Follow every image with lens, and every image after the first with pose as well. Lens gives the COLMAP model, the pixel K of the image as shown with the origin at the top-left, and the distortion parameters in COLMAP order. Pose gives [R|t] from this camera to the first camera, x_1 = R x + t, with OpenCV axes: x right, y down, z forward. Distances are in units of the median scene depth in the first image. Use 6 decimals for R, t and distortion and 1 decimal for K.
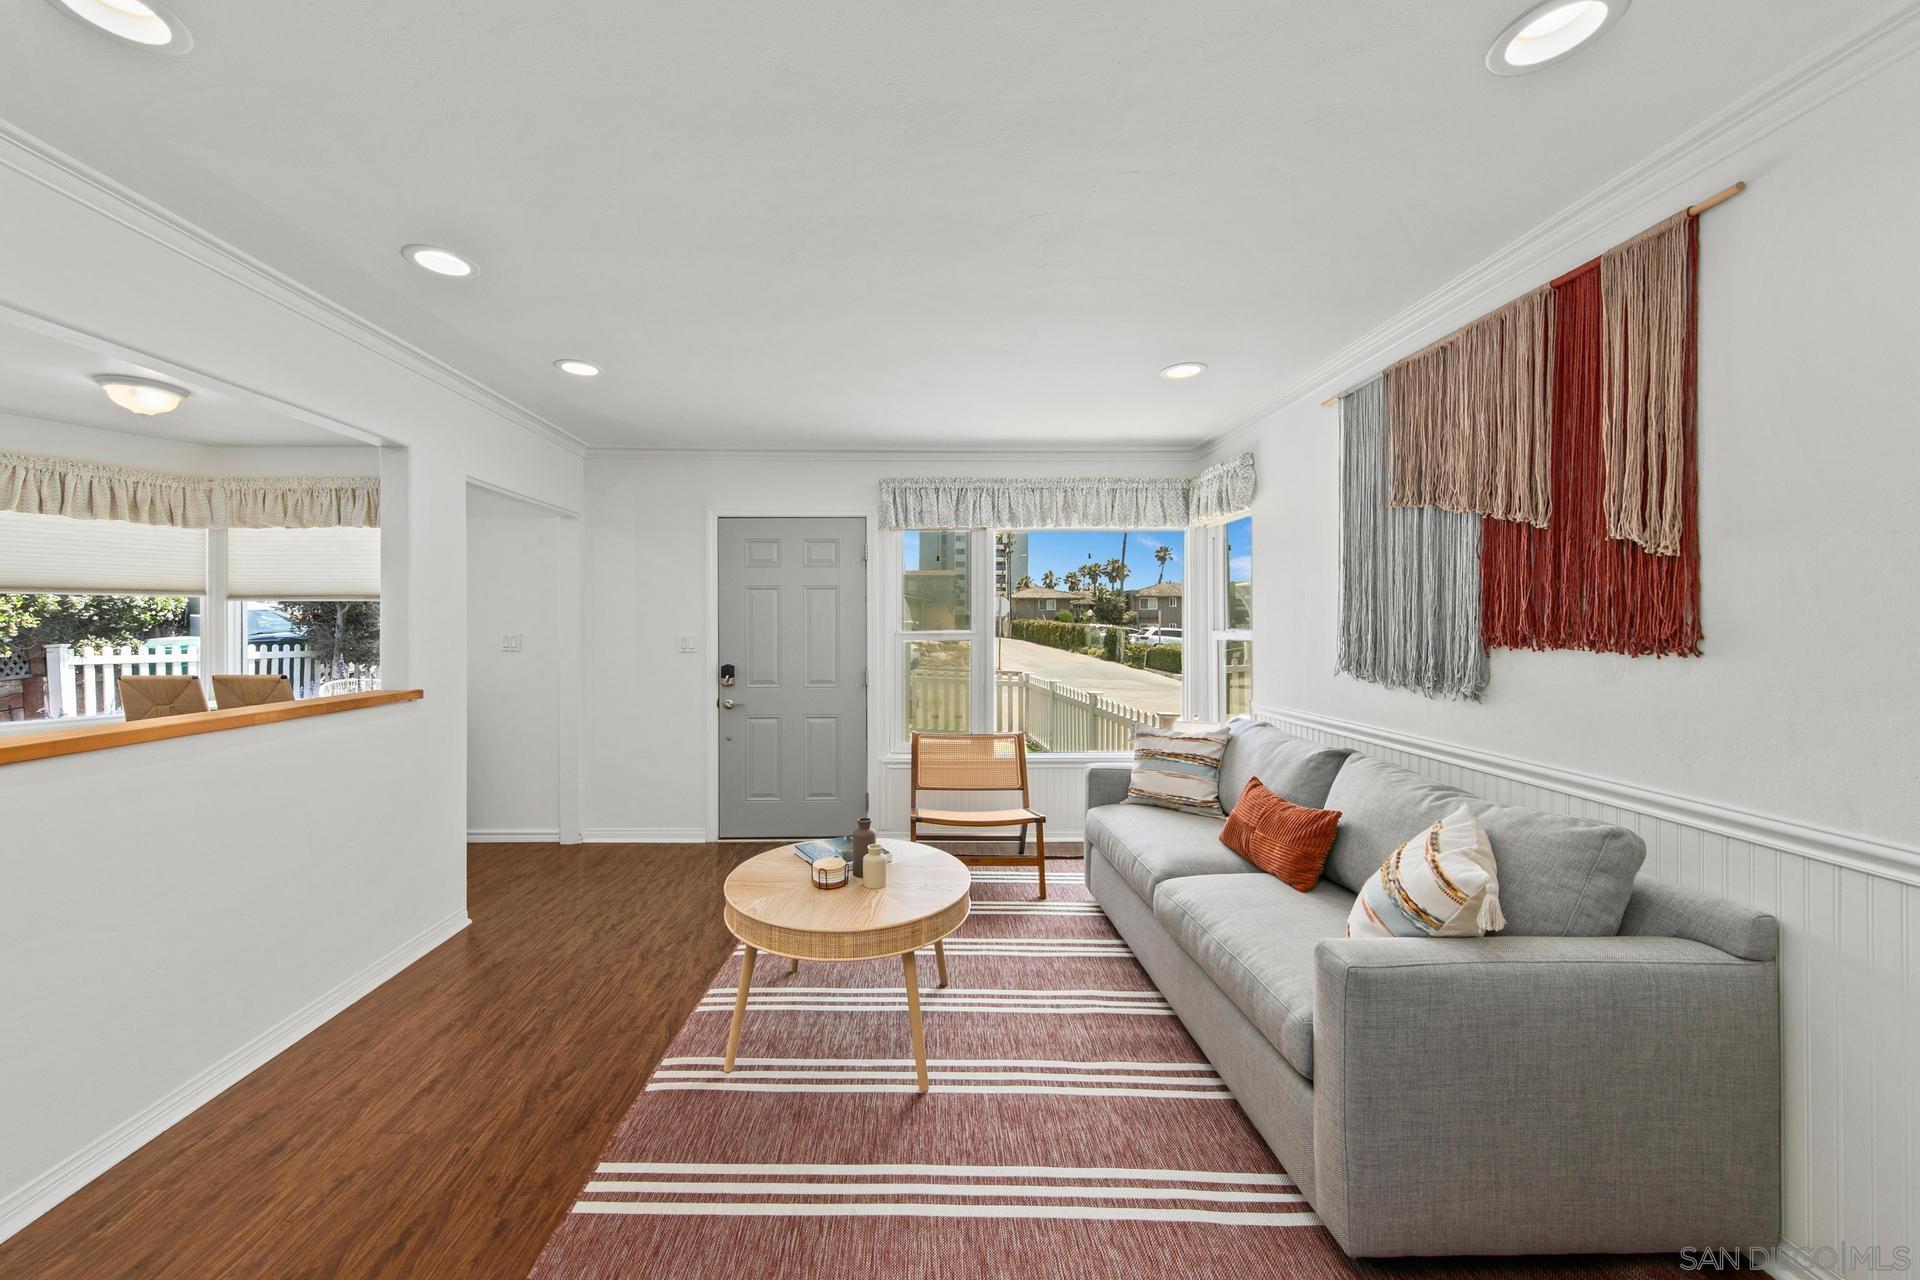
lens RADIAL K [[669.9, 0, 933.1], [0, 669.9, 618.2], [0, 0, 1]] dist [0.000479, 0.000069]
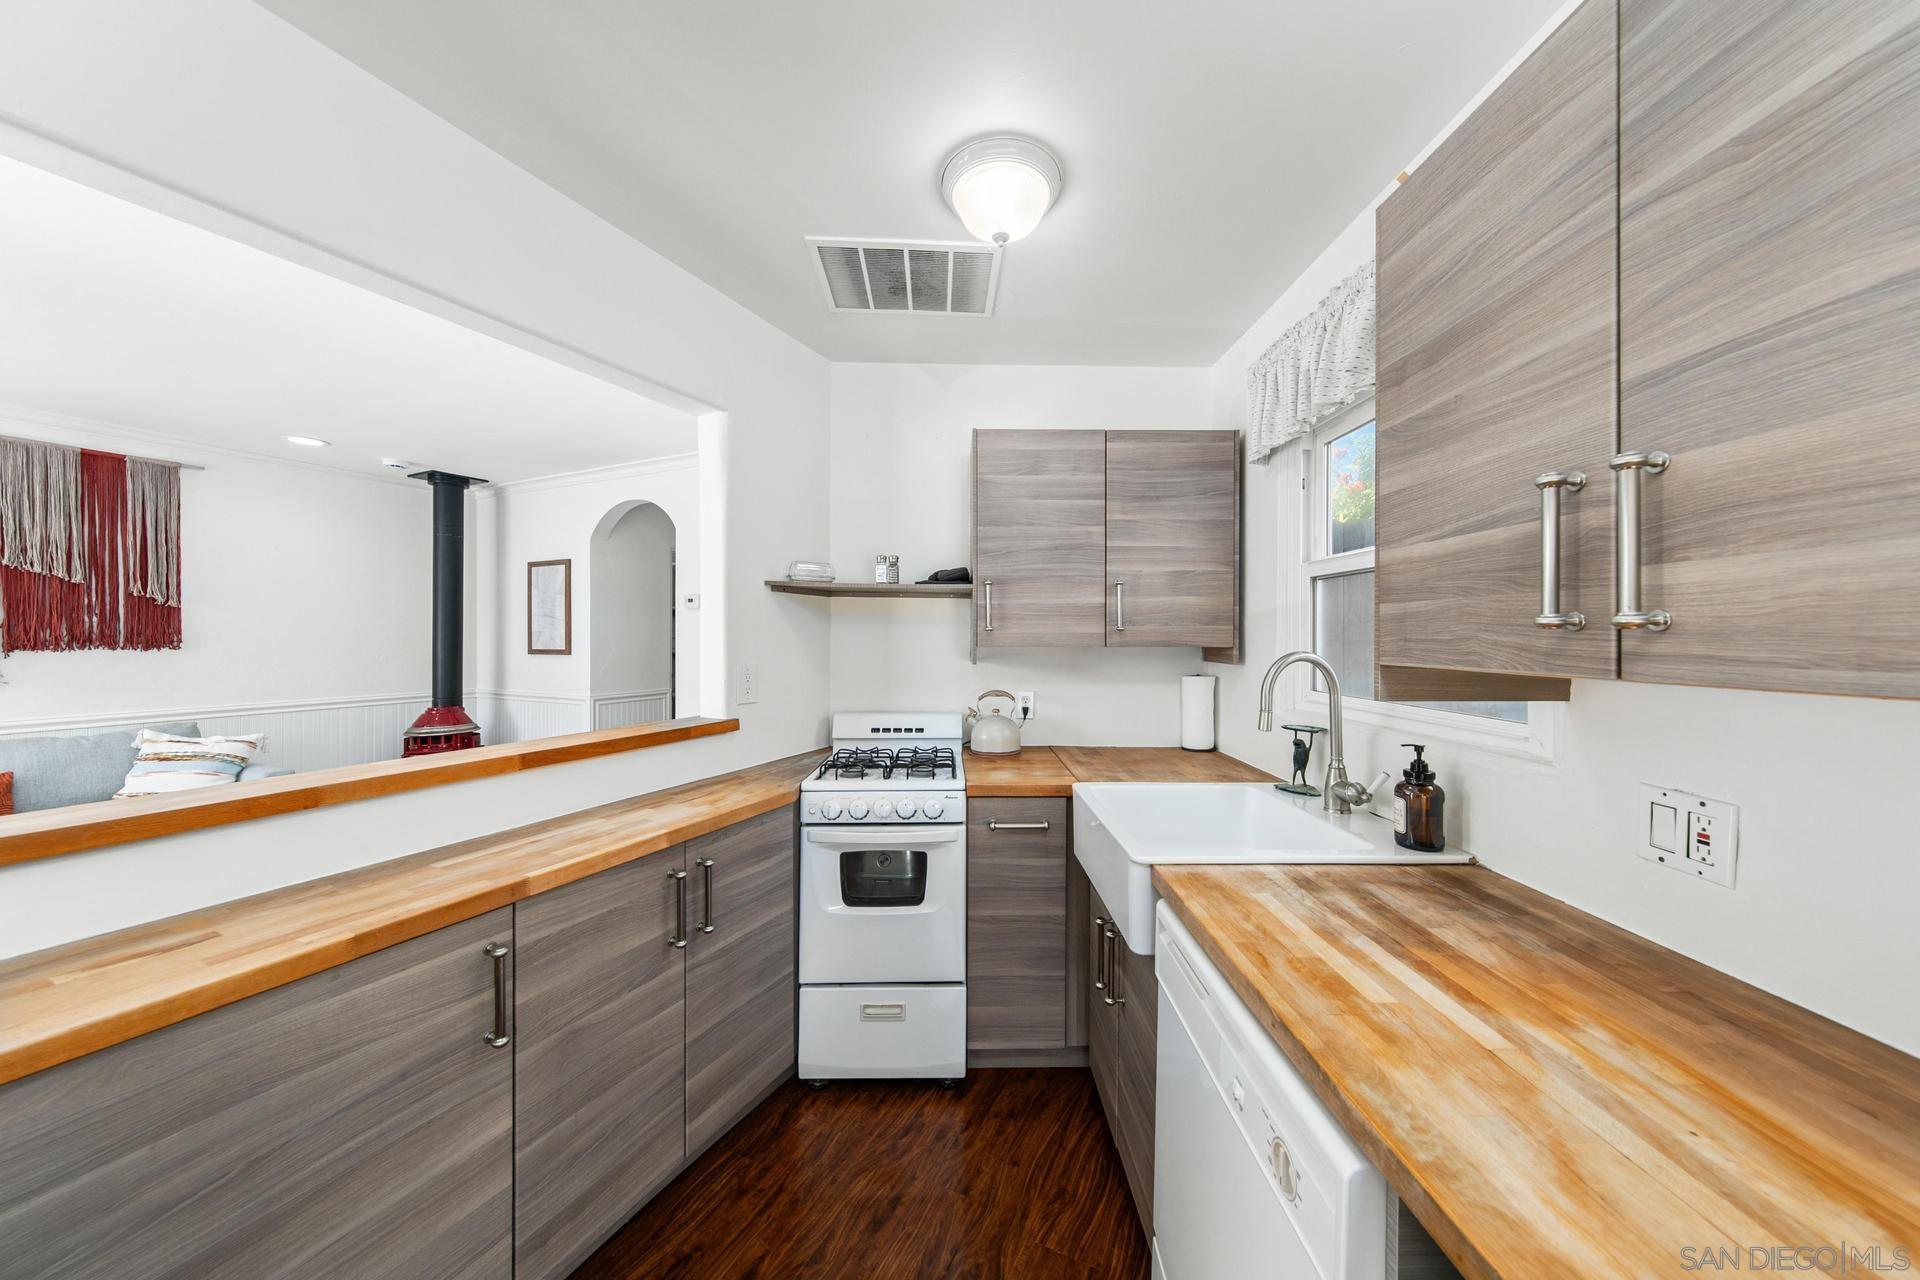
lens RADIAL K [[630.7, 0, 960.6], [0, 630.7, 639.8], [0, 0, 1]] dist [0.002140, -0.000085]
pose [[-0.887817, -0.002113, 0.460191, -0.996304], [0.001372, 0.999973, 0.007238, 0.005069], [-0.460194, 0.007058, -0.887791, 0.714791]]
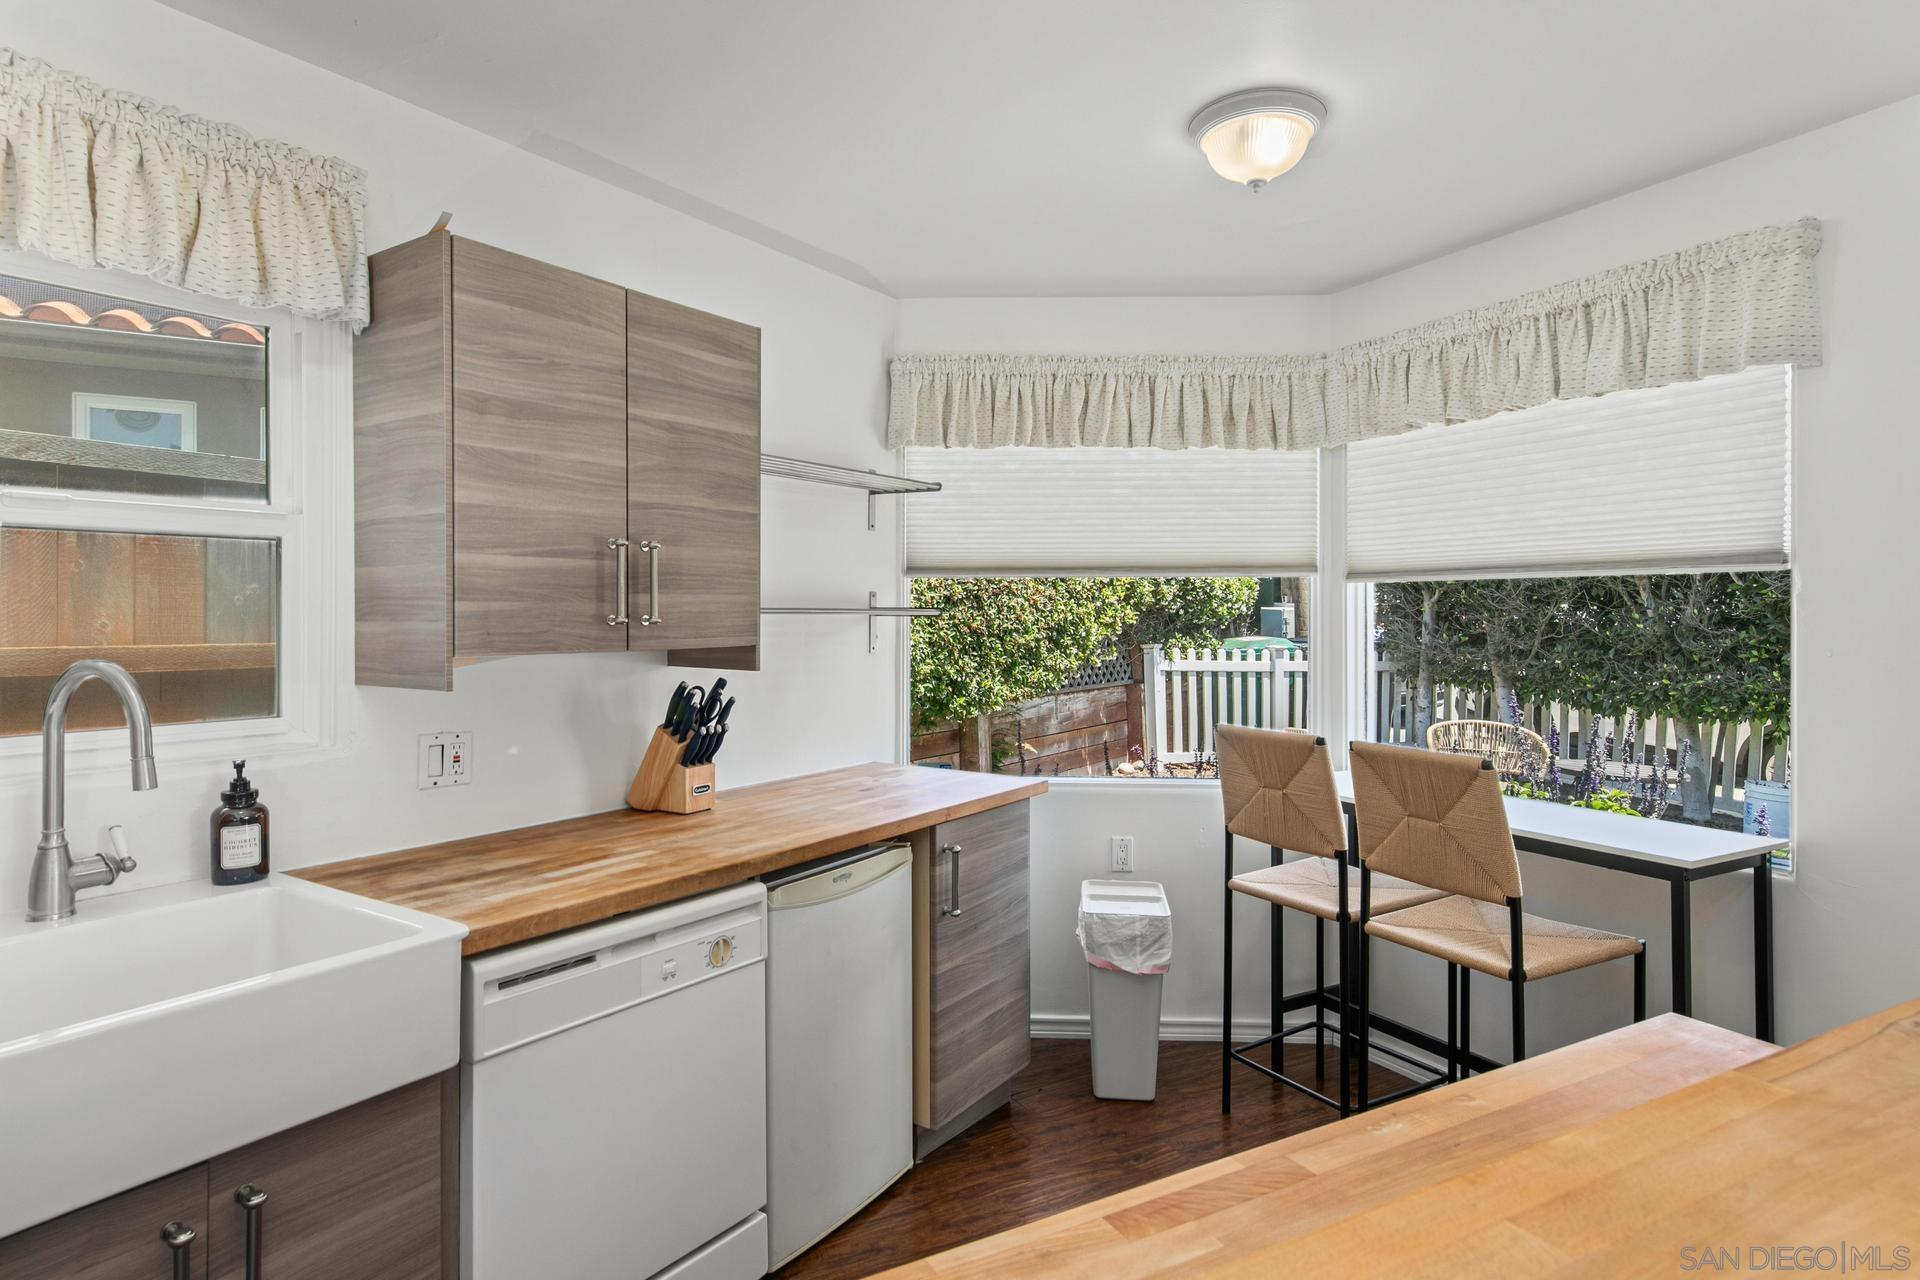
lens RADIAL K [[1059.6, 0, 958.2], [0, 1059.6, 619.8], [0, 0, 1]] dist [0.001547, -0.000005]
pose [[0.452579, 0.007771, -0.891690, -0.463030], [0.000684, 0.999959, 0.009062, -0.004353], [0.891724, -0.004711, 0.452555, 0.363206]]
